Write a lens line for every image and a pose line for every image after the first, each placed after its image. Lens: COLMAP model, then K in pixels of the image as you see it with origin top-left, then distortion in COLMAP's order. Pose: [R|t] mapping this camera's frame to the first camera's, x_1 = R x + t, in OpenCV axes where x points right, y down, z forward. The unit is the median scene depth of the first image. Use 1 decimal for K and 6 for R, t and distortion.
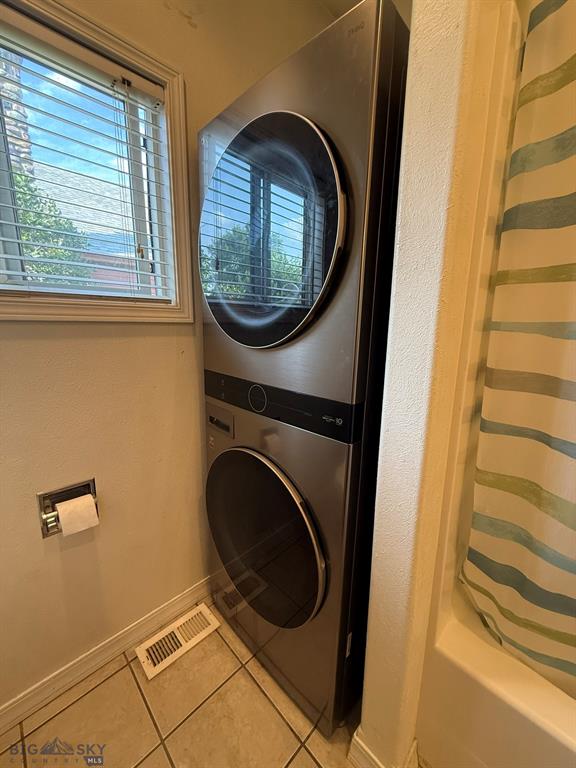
lens RADIAL K [[306.2, 0, 288.0], [0, 306.2, 384.0], [0, 0, 1]] dist [0.000444, 0.000483]
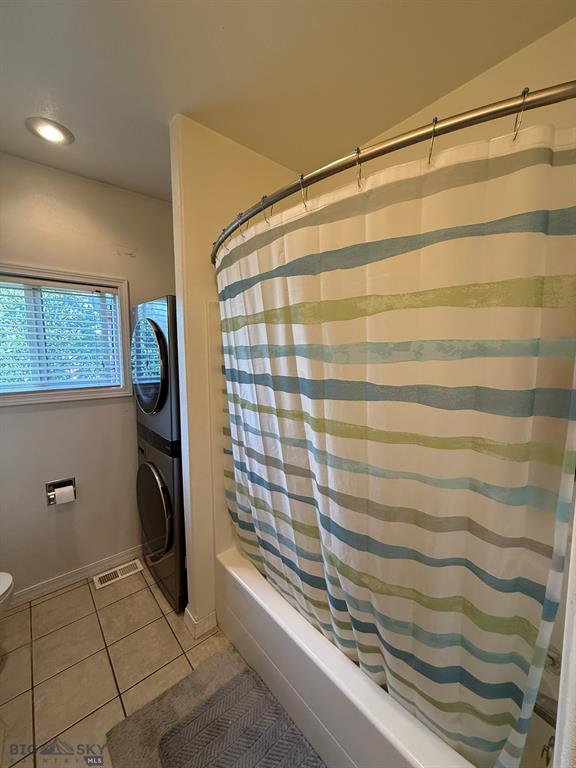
lens RADIAL K [[306.2, 0, 288.0], [0, 306.2, 384.0], [0, 0, 1]] dist [0.000444, 0.000483]
pose [[0.997057, -0.014785, -0.075222, 0.849641], [0.007210, 0.994962, -0.099993, -0.082548], [0.076321, 0.099157, 0.992141, -0.868418]]
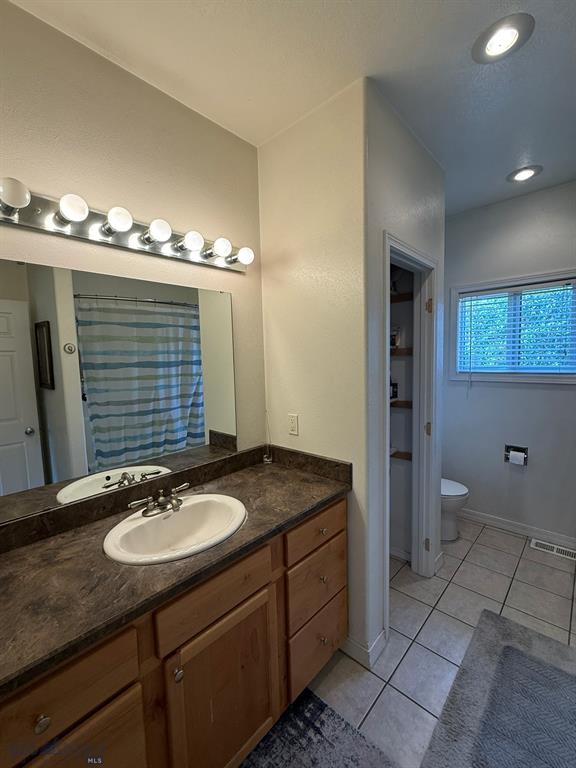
lens RADIAL K [[331.4, 0, 288.0], [0, 331.4, 384.0], [0, 0, 1]] dist [0.000472, 0.000068]
pose [[0.047709, 0.076173, -0.995953, 1.675650], [-0.167619, 0.983559, 0.067196, -0.037066], [0.984697, 0.163735, 0.059693, -0.991947]]
